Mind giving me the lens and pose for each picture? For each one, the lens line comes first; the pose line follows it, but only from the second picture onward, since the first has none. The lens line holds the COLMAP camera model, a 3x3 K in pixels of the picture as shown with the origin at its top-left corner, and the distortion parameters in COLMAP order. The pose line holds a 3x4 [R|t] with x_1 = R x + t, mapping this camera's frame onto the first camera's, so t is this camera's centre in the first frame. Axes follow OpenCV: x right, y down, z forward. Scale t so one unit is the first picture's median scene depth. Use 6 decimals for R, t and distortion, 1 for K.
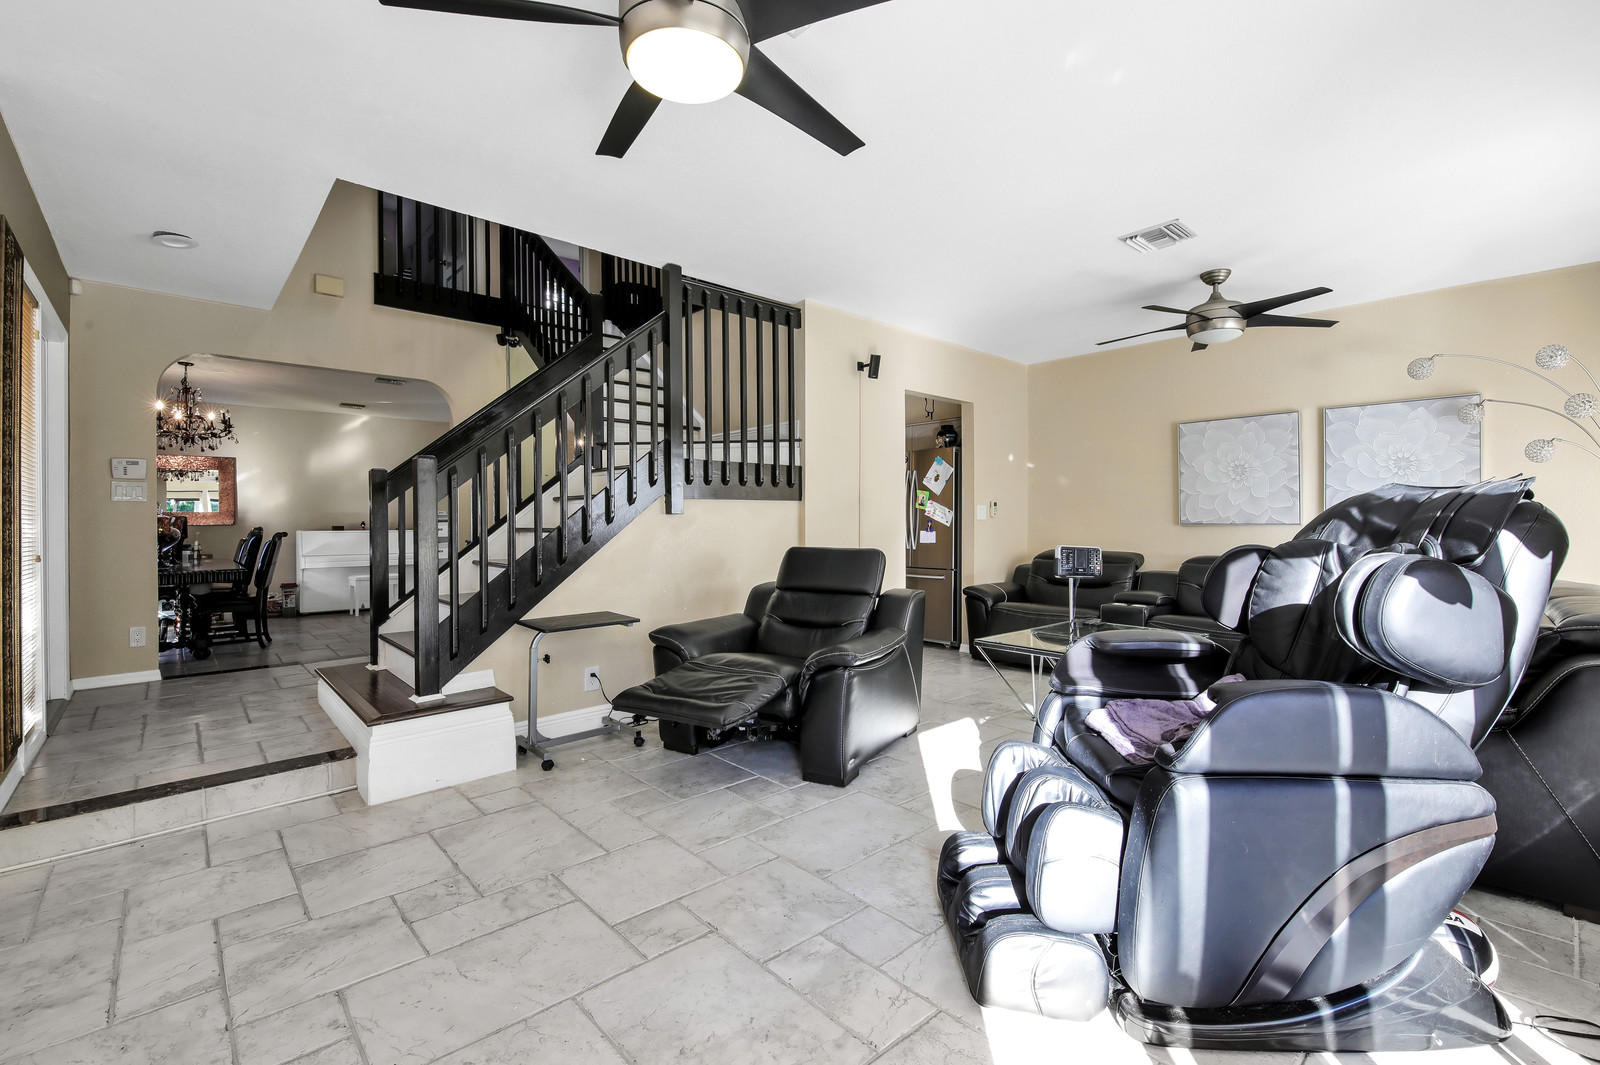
lens RADIAL K [[707.6, 0, 802.5], [0, 707.6, 532.9], [0, 0, 1]] dist [0.003076, -0.000143]
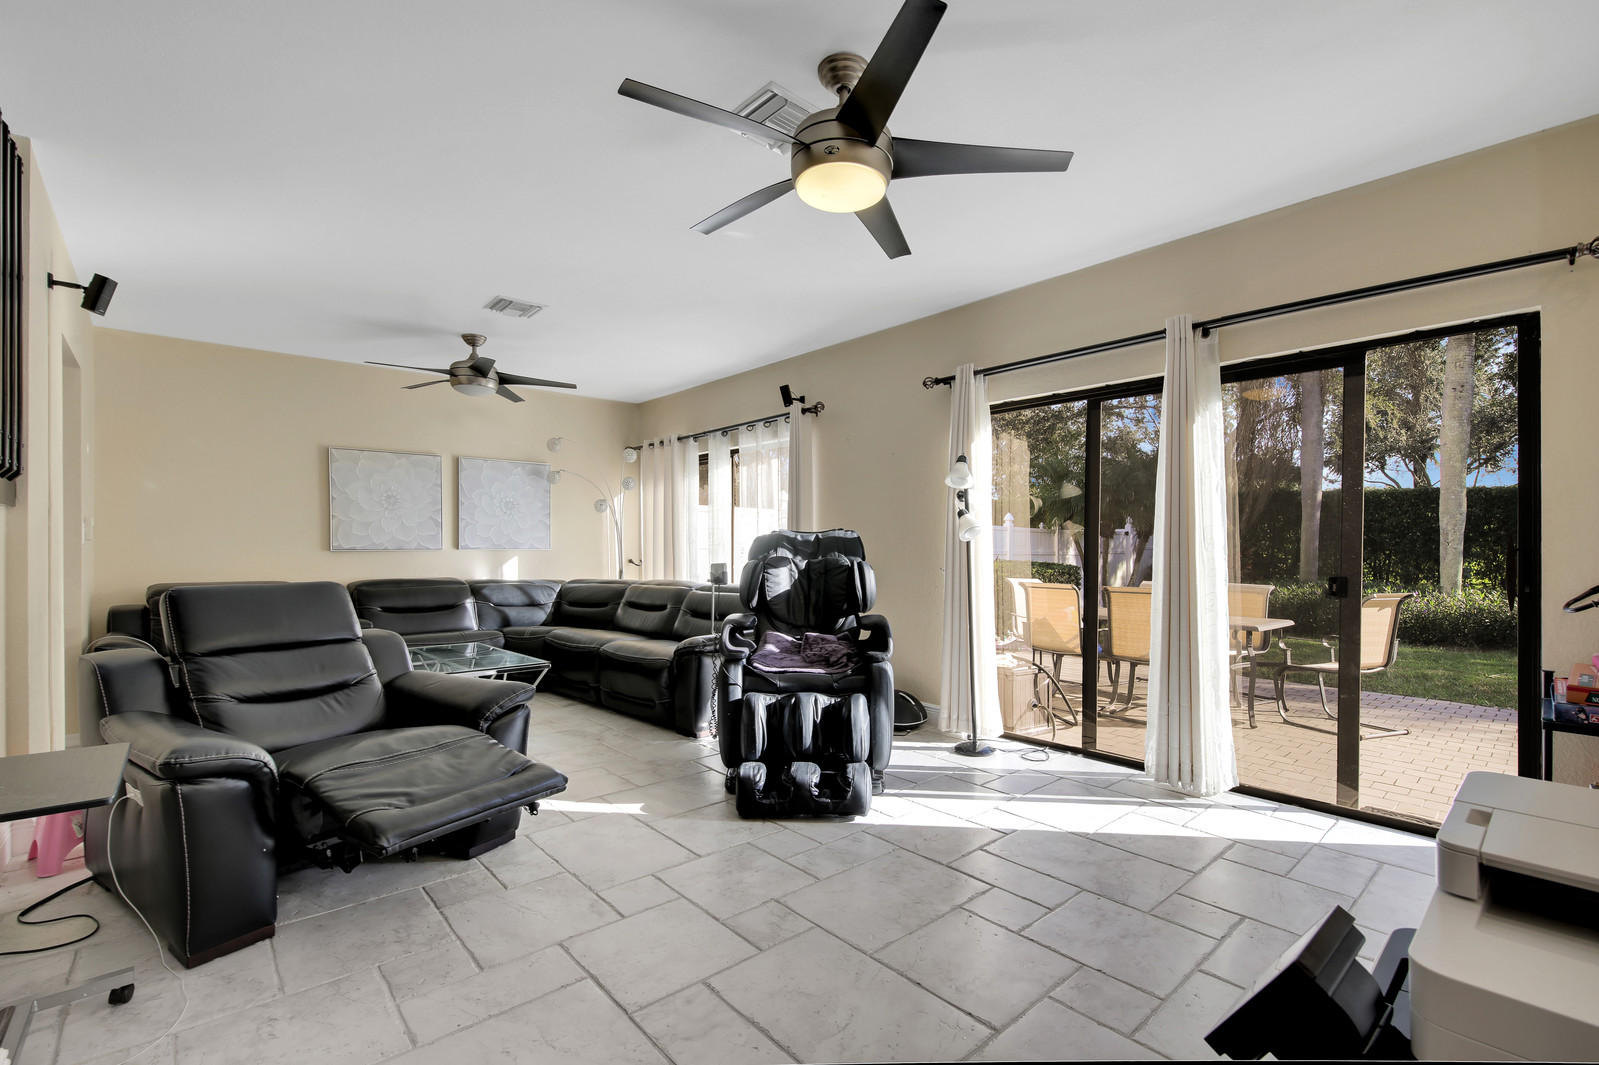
lens RADIAL K [[722.5, 0, 800.1], [0, 722.5, 541.3], [0, 0, 1]] dist [-0.001833, -0.003637]
pose [[0.006811, 0.012989, 0.999892, -0.573092], [0.018956, 0.999734, -0.013116, 0.001574], [-0.999797, 0.019043, 0.006563, 0.419481]]
